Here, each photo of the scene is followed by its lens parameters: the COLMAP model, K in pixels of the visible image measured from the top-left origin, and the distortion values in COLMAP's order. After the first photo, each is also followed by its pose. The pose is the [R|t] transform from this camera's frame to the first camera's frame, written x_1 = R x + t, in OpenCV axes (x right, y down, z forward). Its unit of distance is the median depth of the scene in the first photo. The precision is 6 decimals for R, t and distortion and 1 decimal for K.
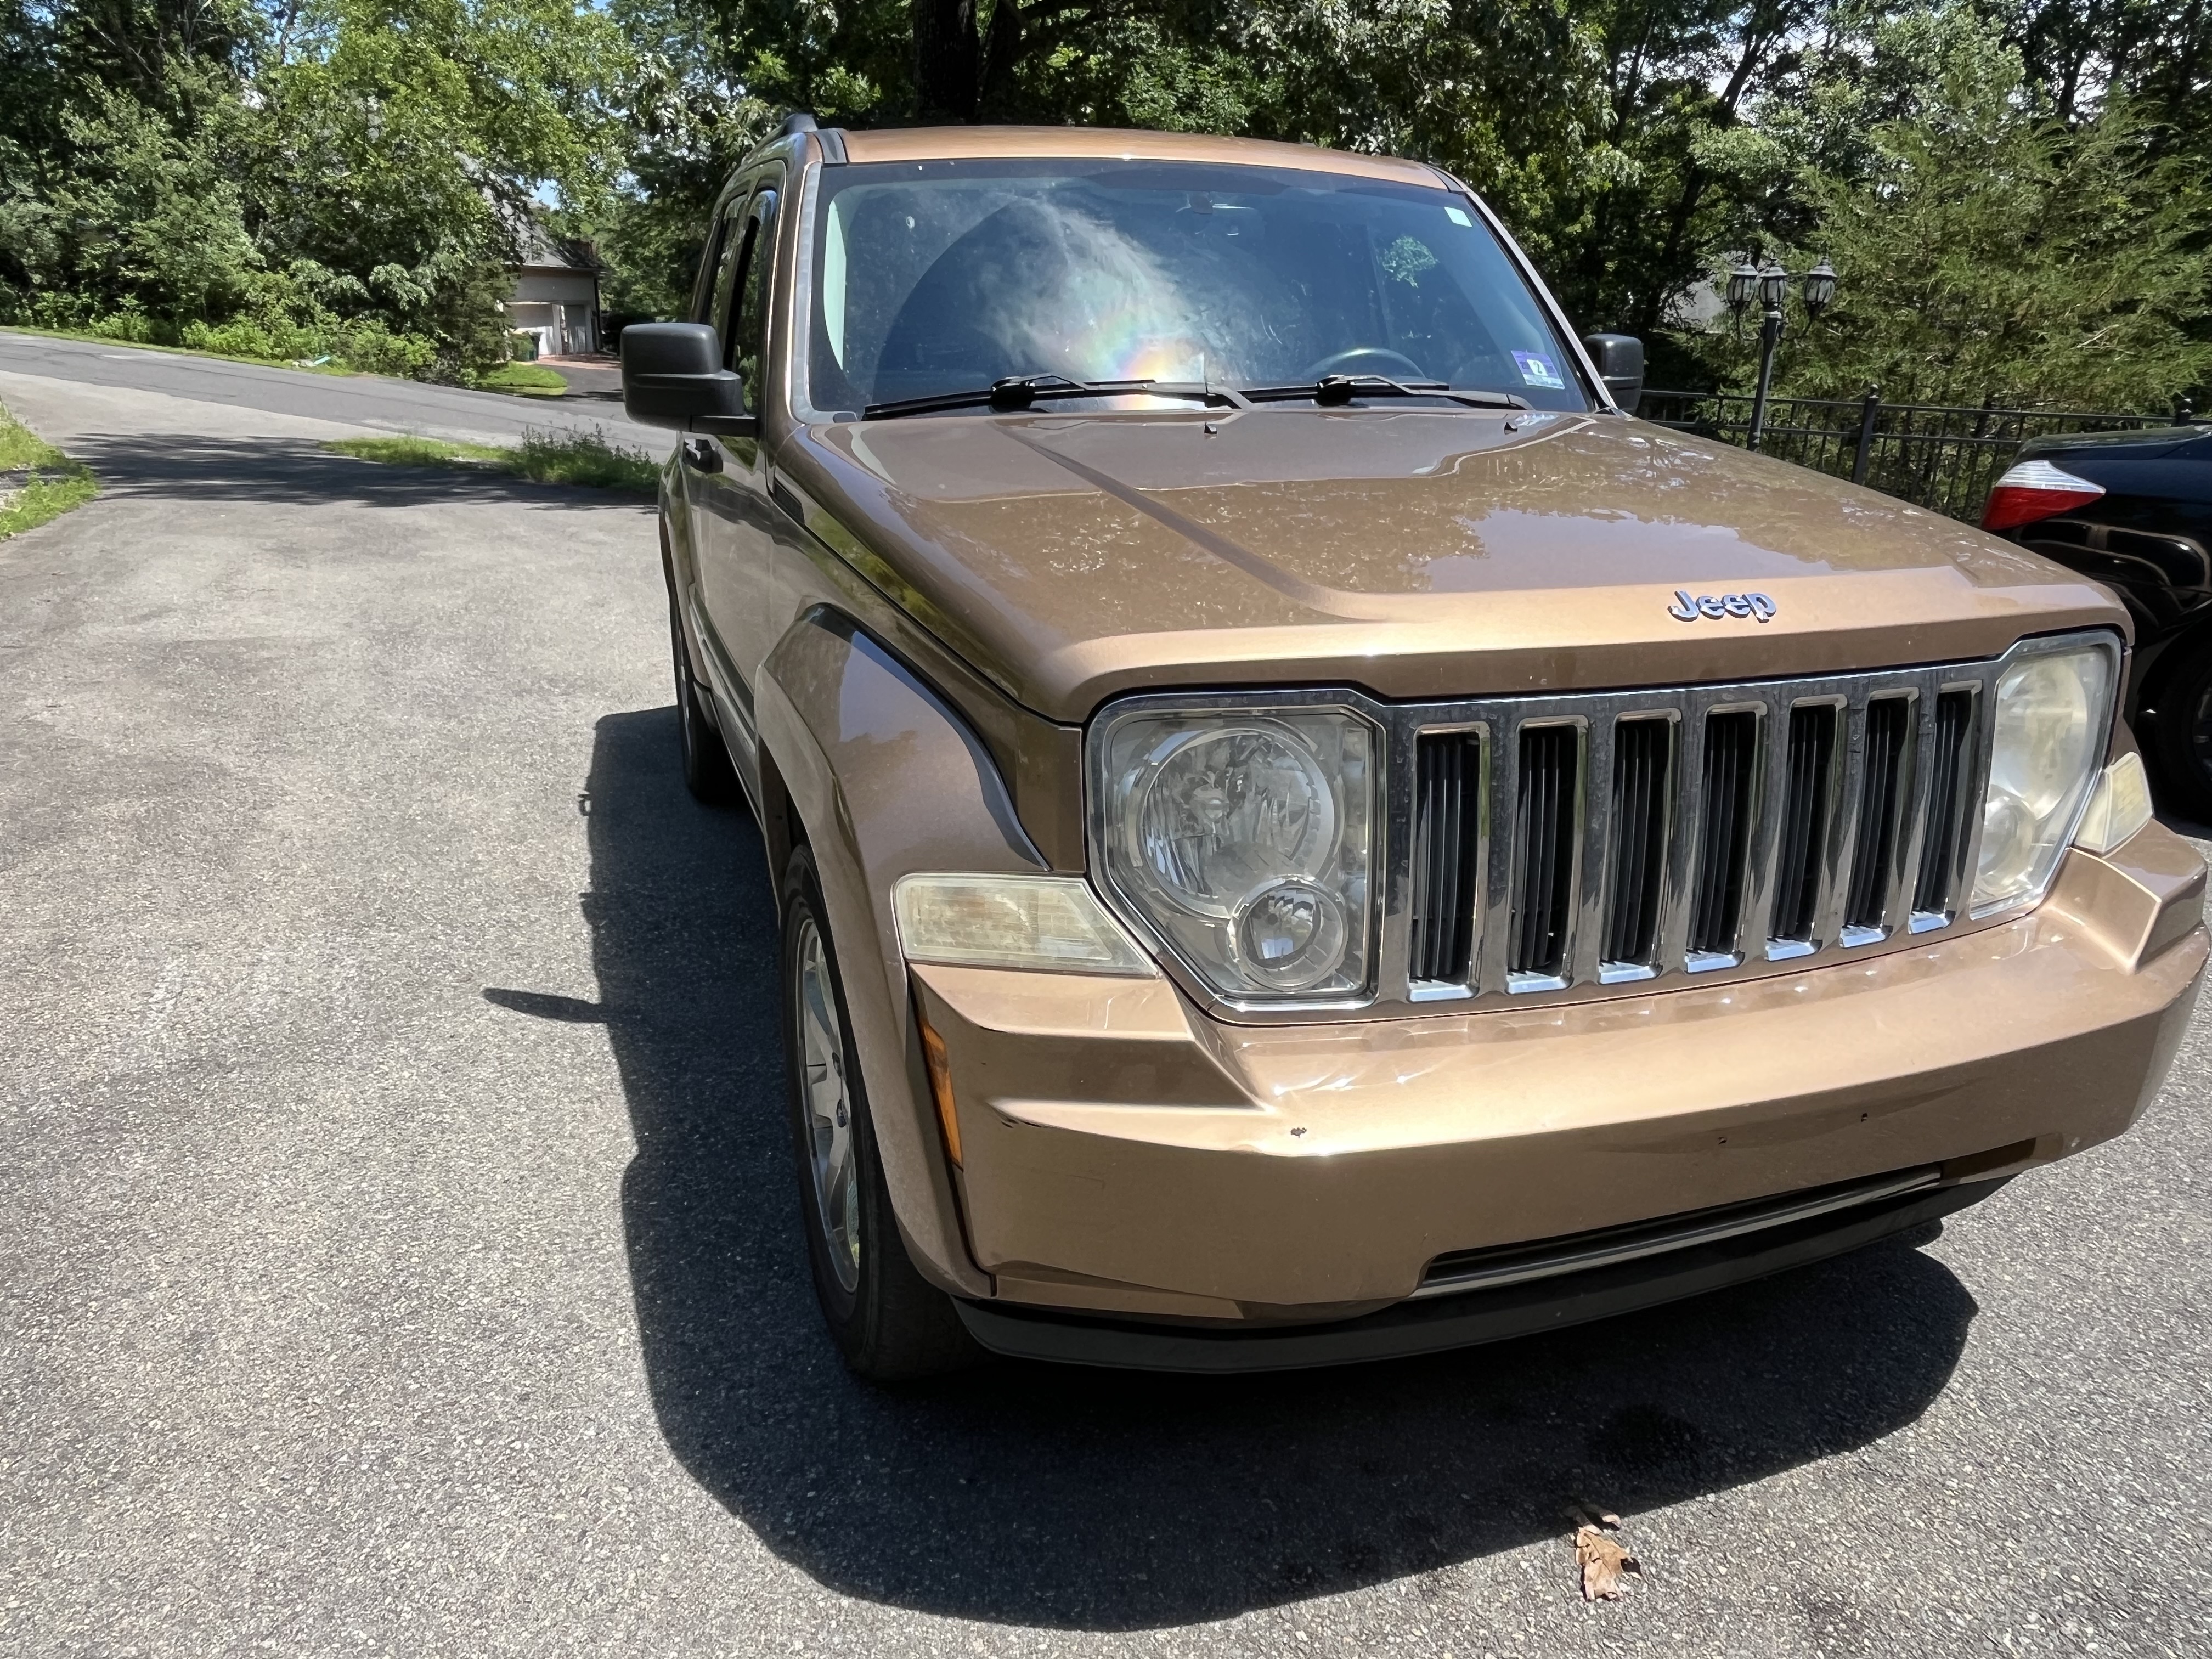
lens RADIAL K [[1632.7, 0, 1066.3], [0, 1632.7, 828.5], [0, 0, 1]] dist [0.022201, -0.034220]
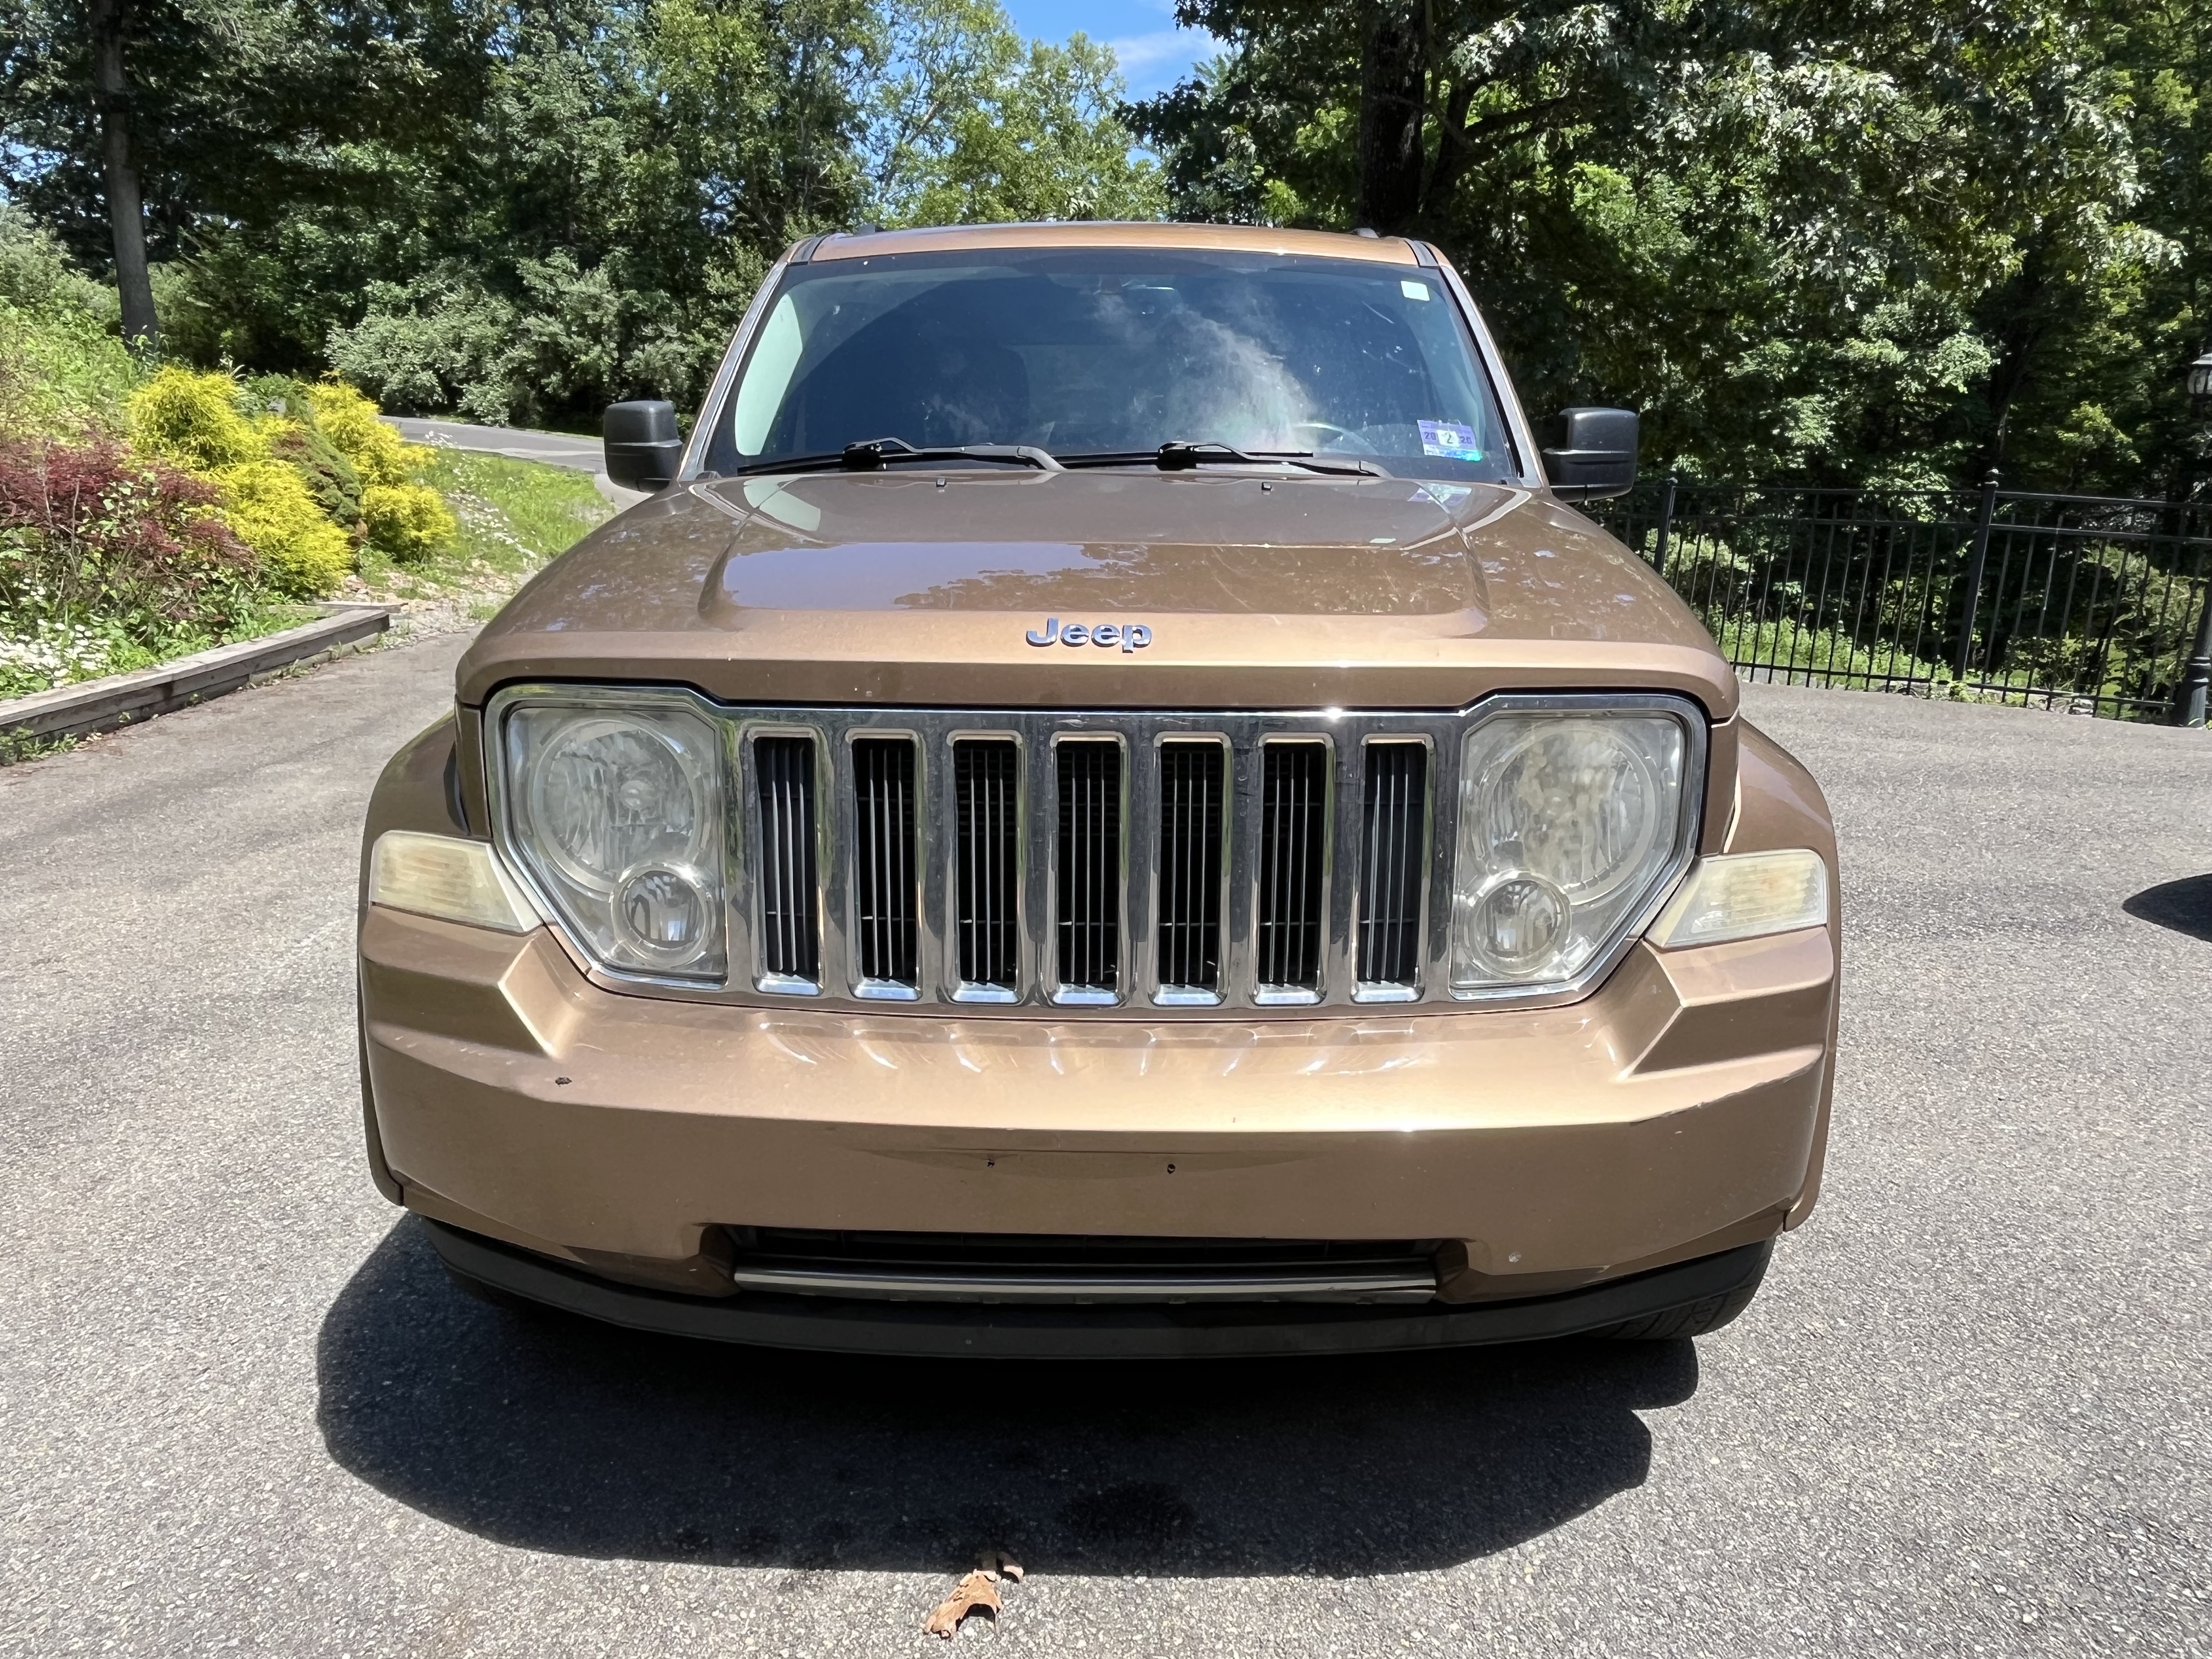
lens RADIAL K [[1632.7, 0, 1066.3], [0, 1632.7, 828.5], [0, 0, 1]] dist [0.022201, -0.034220]
pose [[0.930377, 0.080177, -0.357729, 0.500135], [-0.105437, 0.993084, -0.051643, 0.023032], [0.351115, 0.085766, 0.932396, 0.049437]]
